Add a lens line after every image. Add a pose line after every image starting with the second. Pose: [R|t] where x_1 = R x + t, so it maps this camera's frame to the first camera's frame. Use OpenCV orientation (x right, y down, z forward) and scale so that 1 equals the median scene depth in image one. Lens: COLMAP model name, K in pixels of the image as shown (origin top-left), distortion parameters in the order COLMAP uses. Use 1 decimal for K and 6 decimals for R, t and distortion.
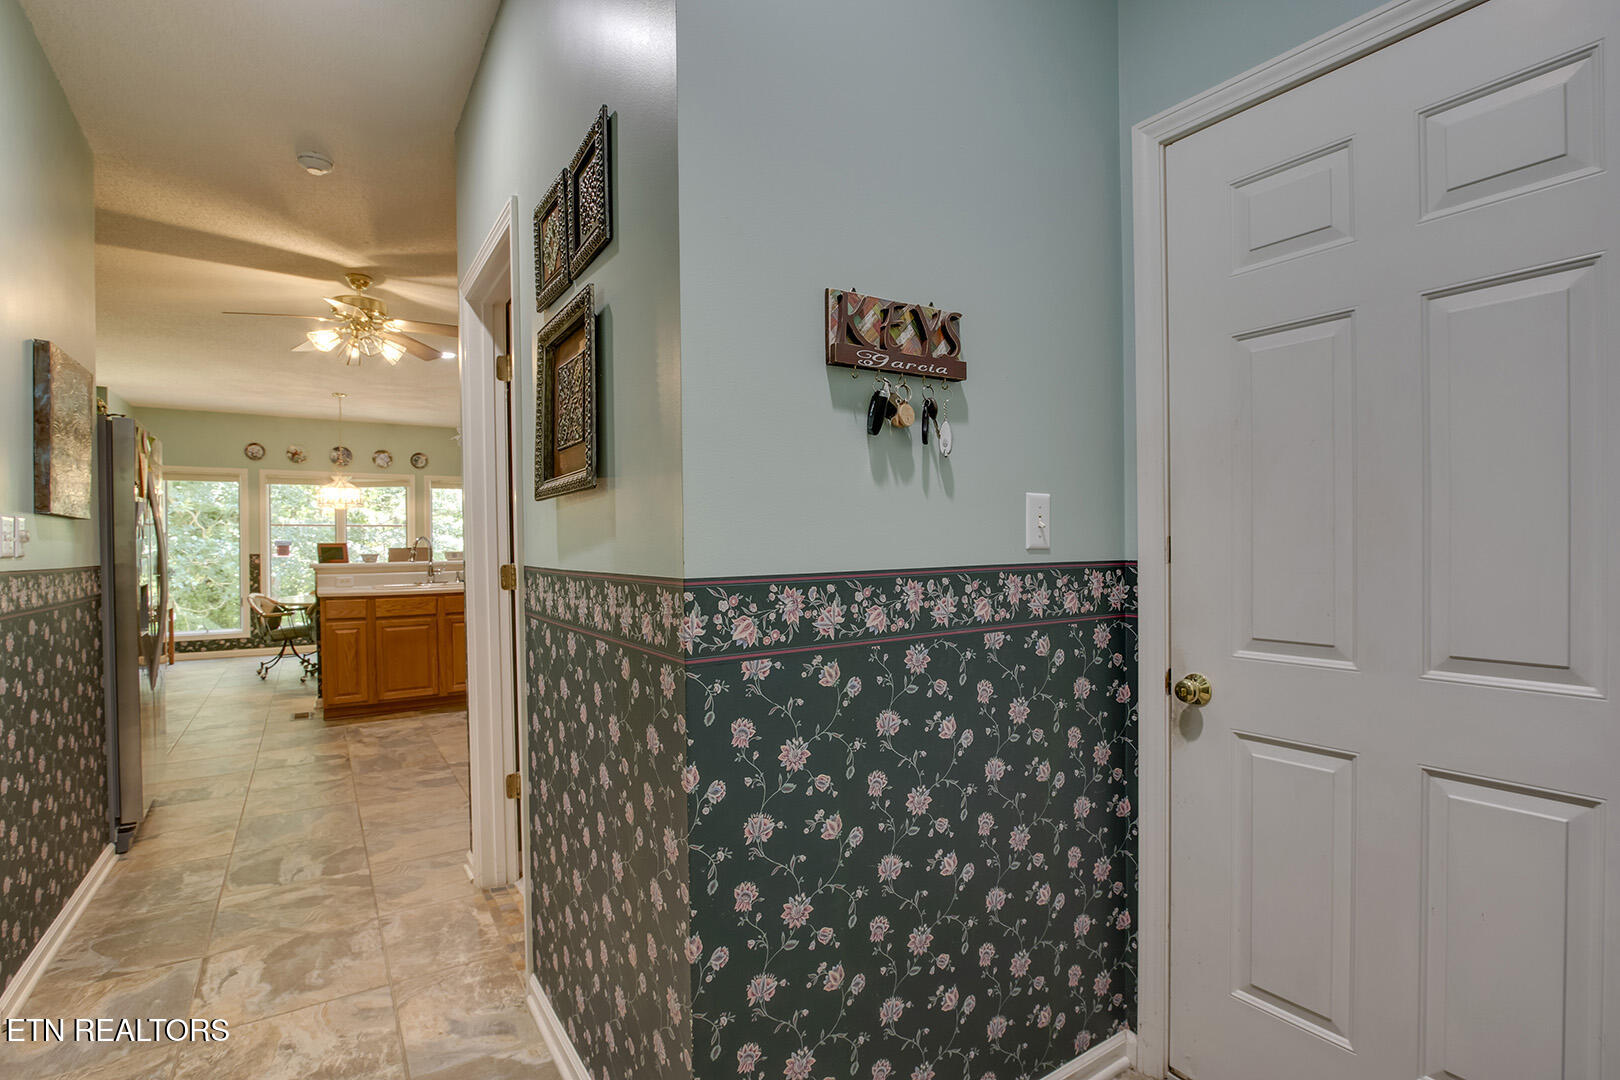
lens RADIAL K [[759.2, 0, 812.0], [0, 759.2, 552.2], [0, 0, 1]] dist [-0.027958, 0.005945]
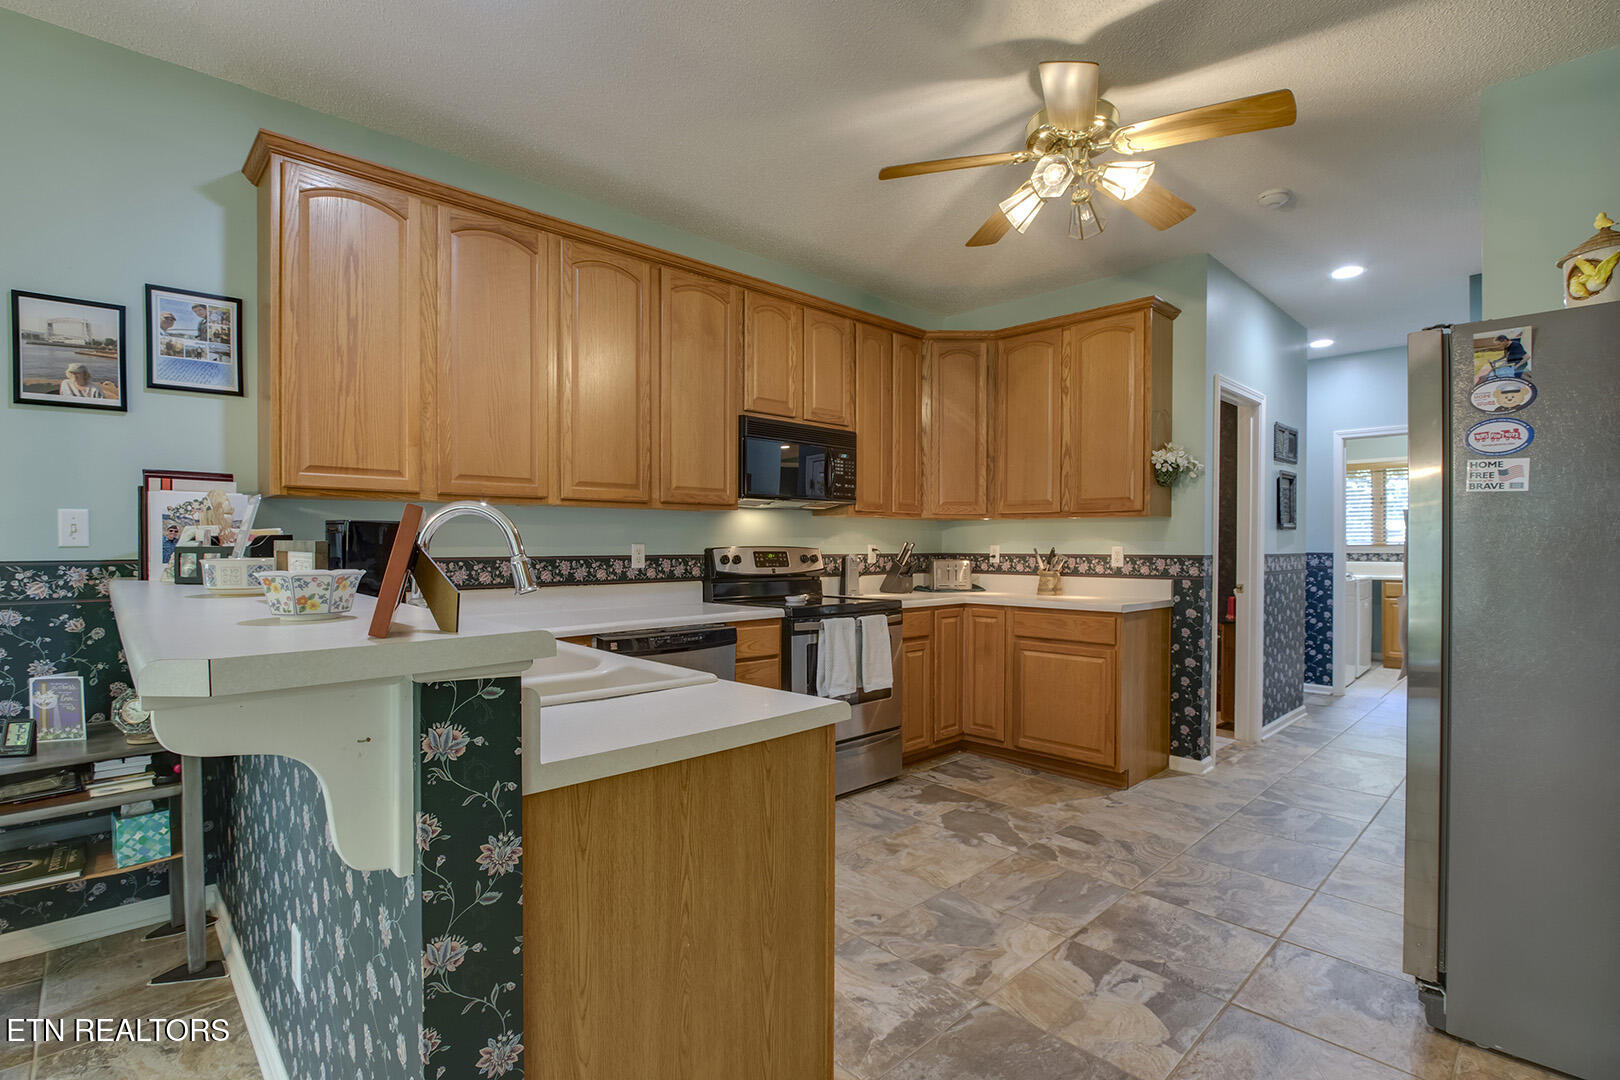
lens RADIAL K [[759.2, 0, 805.9], [0, 759.2, 550.7], [0, 0, 1]] dist [-0.027958, 0.005945]
pose [[-0.172446, 0.004981, 0.985006, -0.808284], [0.012748, 0.999915, -0.002824, -0.001174], [-0.984937, 0.012070, -0.172494, 0.926489]]
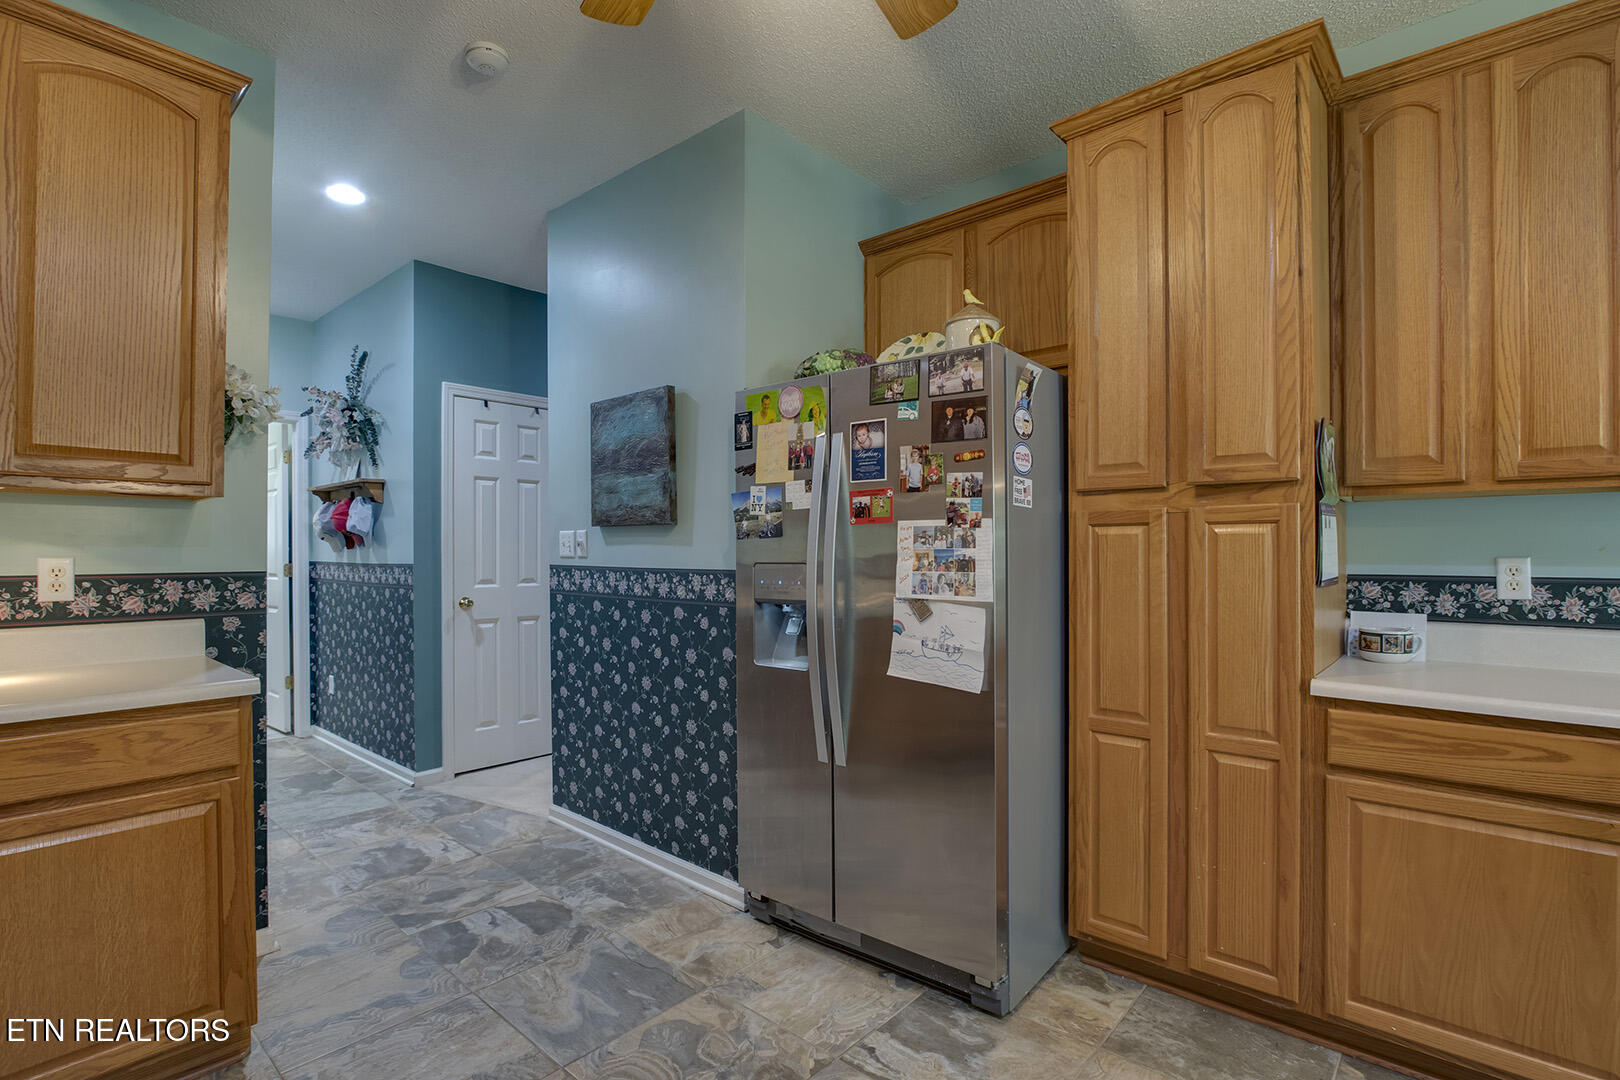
lens RADIAL K [[759.2, 0, 818.6], [0, 759.2, 547.5], [0, 0, 1]] dist [-0.027958, 0.005945]
pose [[-0.962750, 0.006660, -0.270312, -0.383118], [0.004113, 0.999942, 0.009990, -0.009617], [0.270363, 0.008506, -0.962721, 0.912172]]
